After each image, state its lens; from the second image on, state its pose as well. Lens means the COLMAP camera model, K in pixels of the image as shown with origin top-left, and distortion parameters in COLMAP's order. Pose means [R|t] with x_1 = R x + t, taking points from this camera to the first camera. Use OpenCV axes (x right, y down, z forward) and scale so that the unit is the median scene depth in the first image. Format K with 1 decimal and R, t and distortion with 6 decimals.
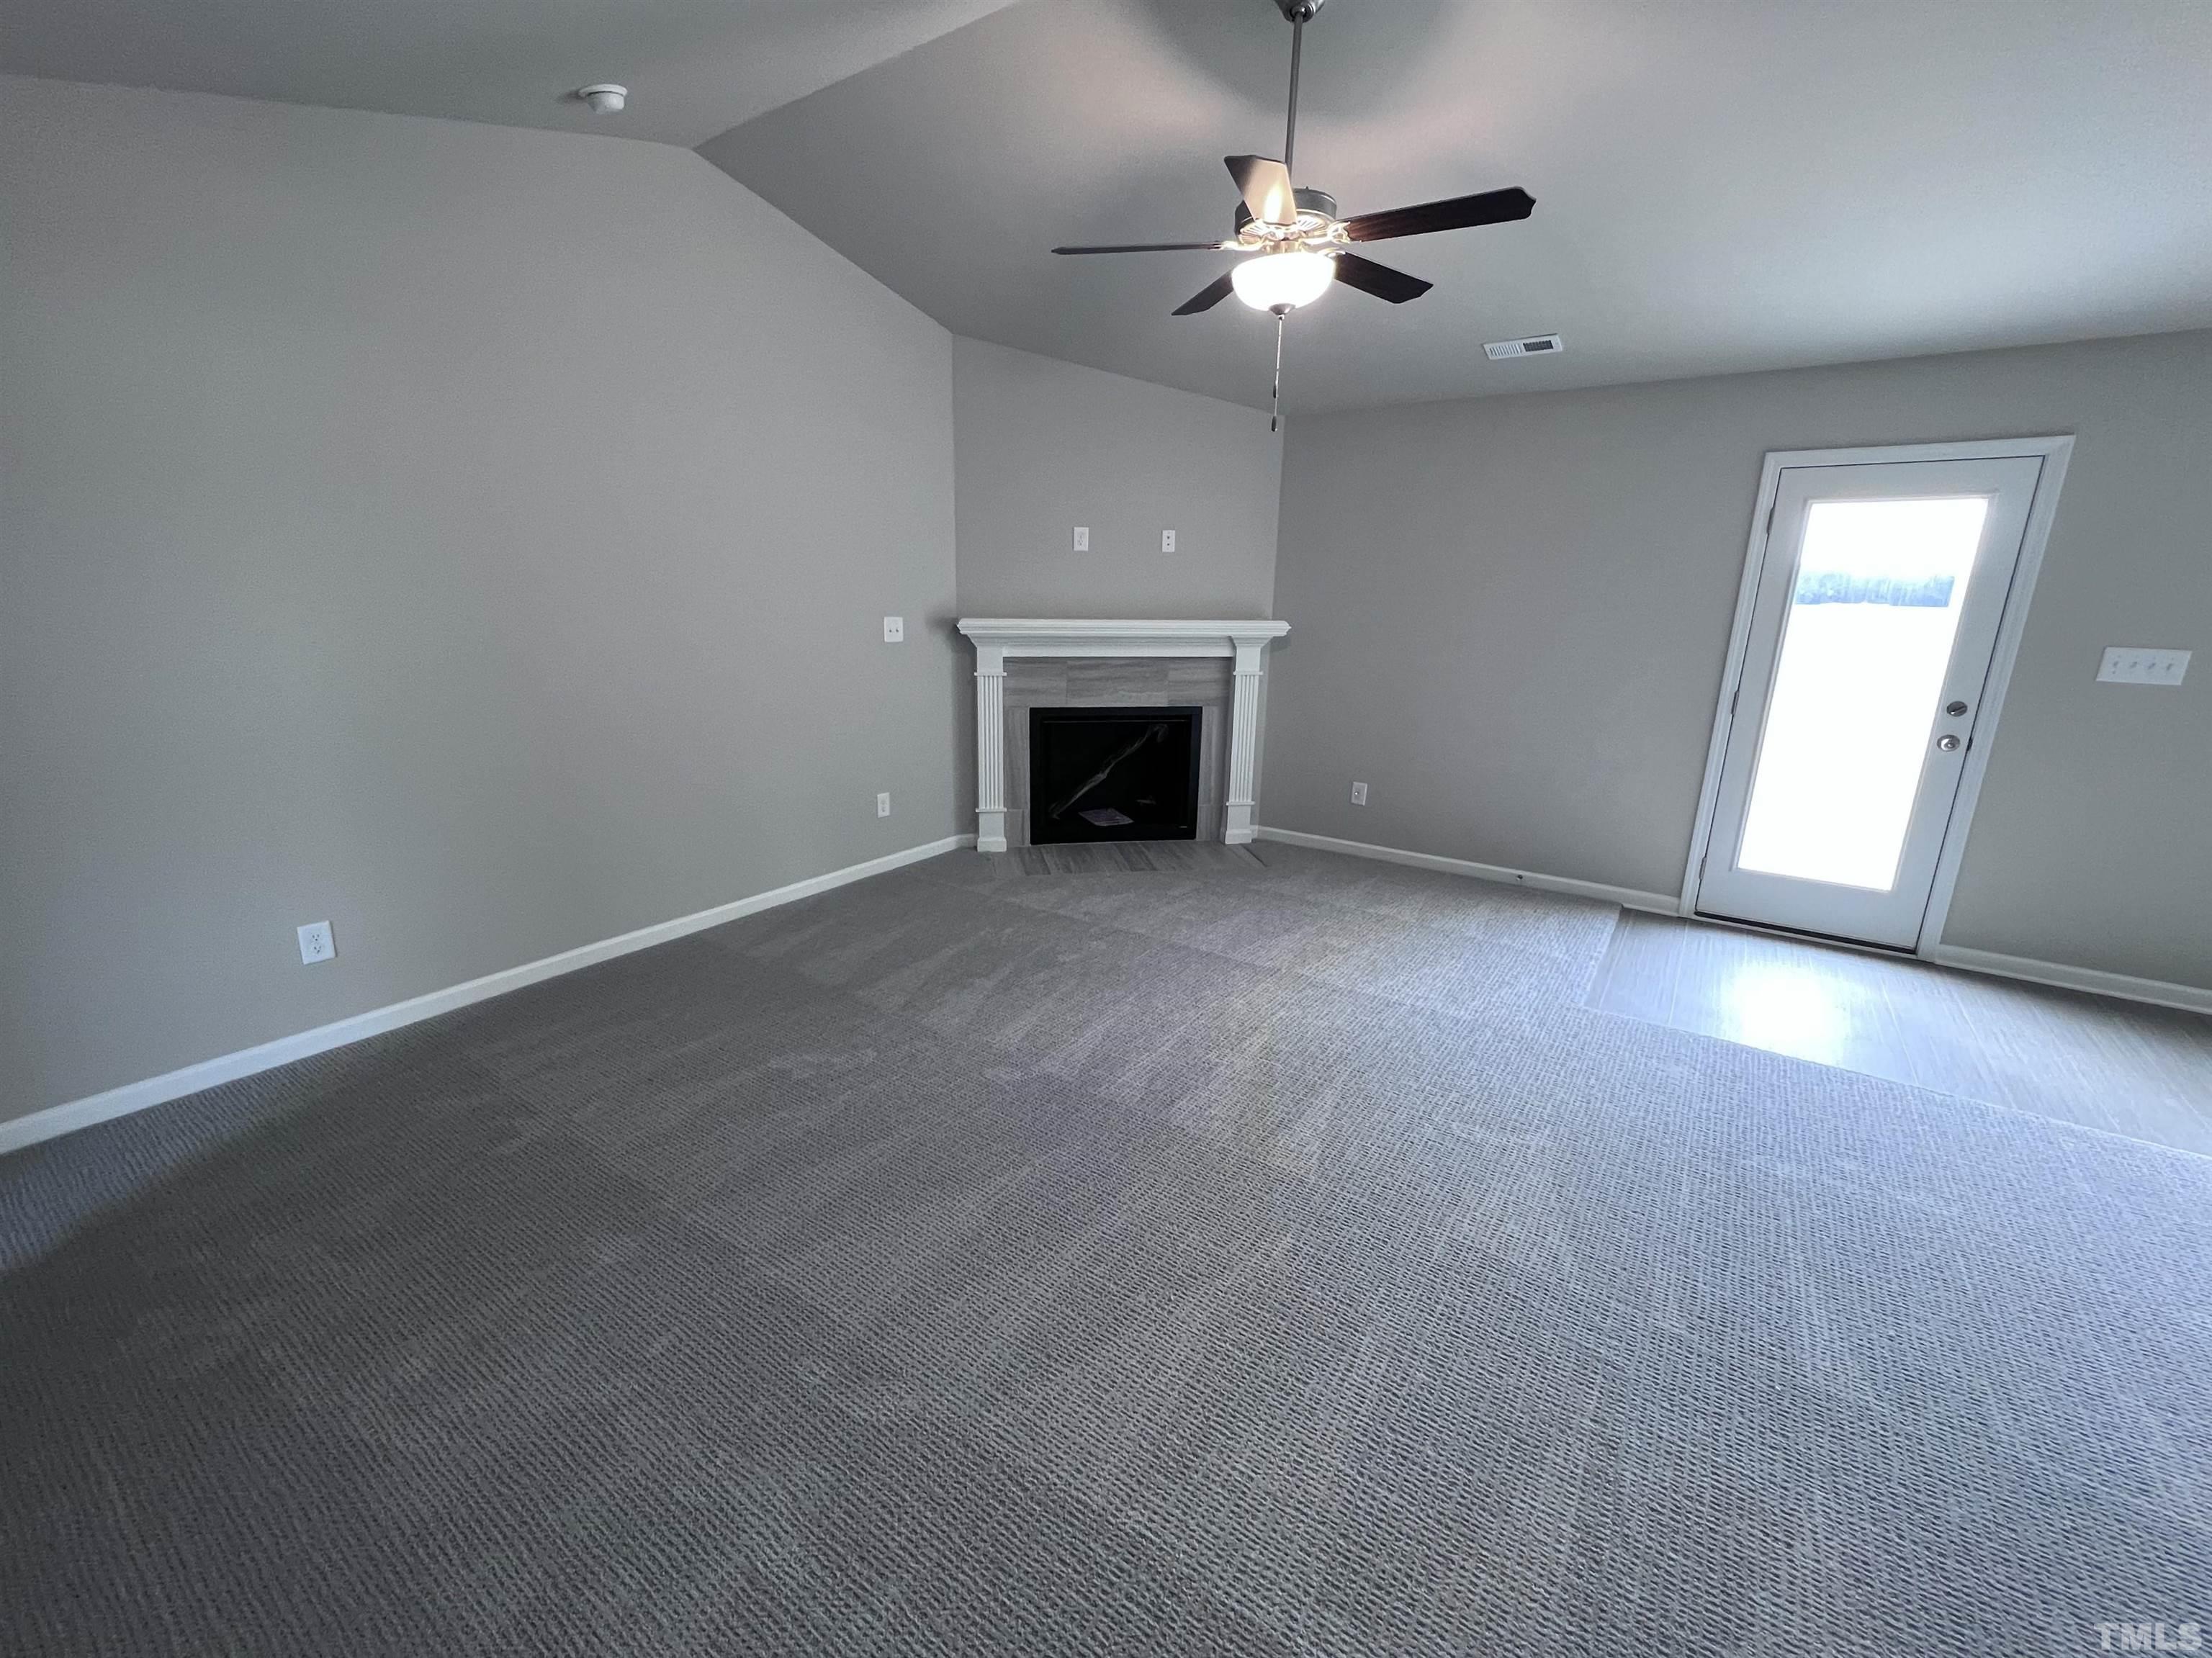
lens RADIAL K [[880.0, 0, 1040.8], [0, 880.0, 819.4], [0, 0, 1]] dist [-0.002921, 0.000317]
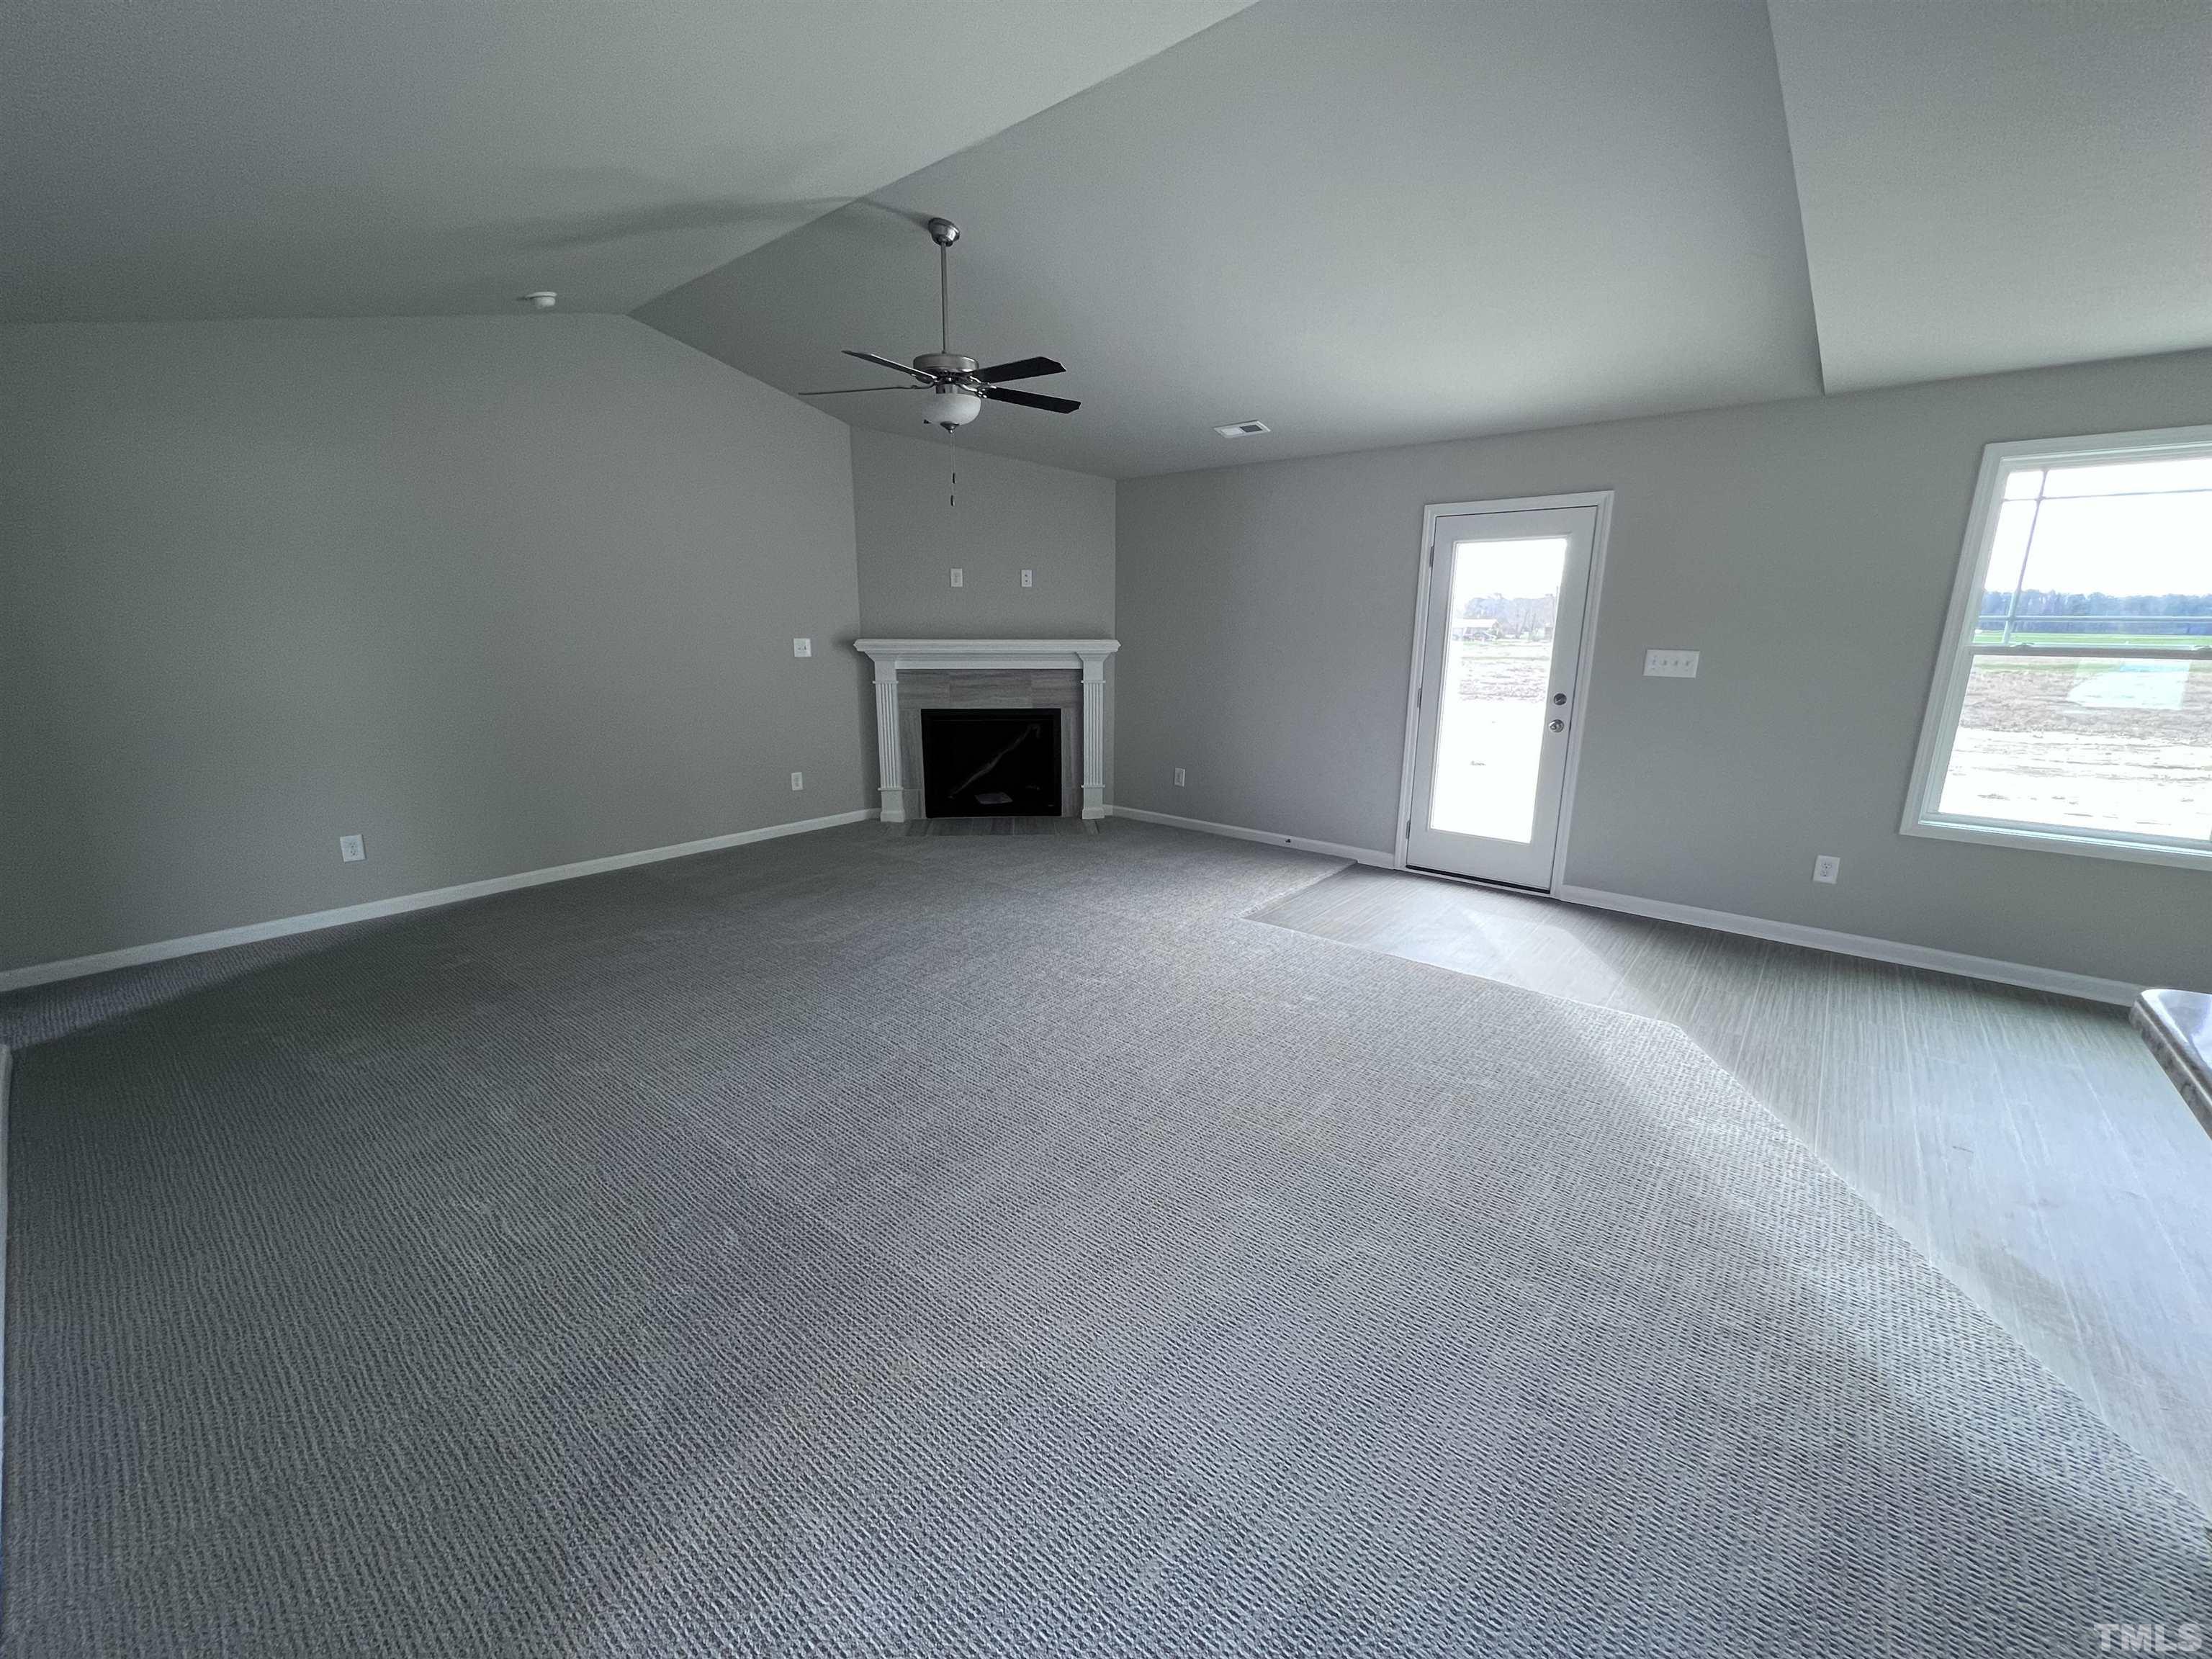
lens RADIAL K [[880.1, 0, 1100.7], [0, 880.1, 832.2], [0, 0, 1]] dist [-0.002921, 0.000317]
pose [[0.996941, 0.008601, -0.077681, 0.372435], [-0.010433, 0.999676, -0.023214, 0.083986], [0.077457, 0.023953, 0.996708, -0.266772]]
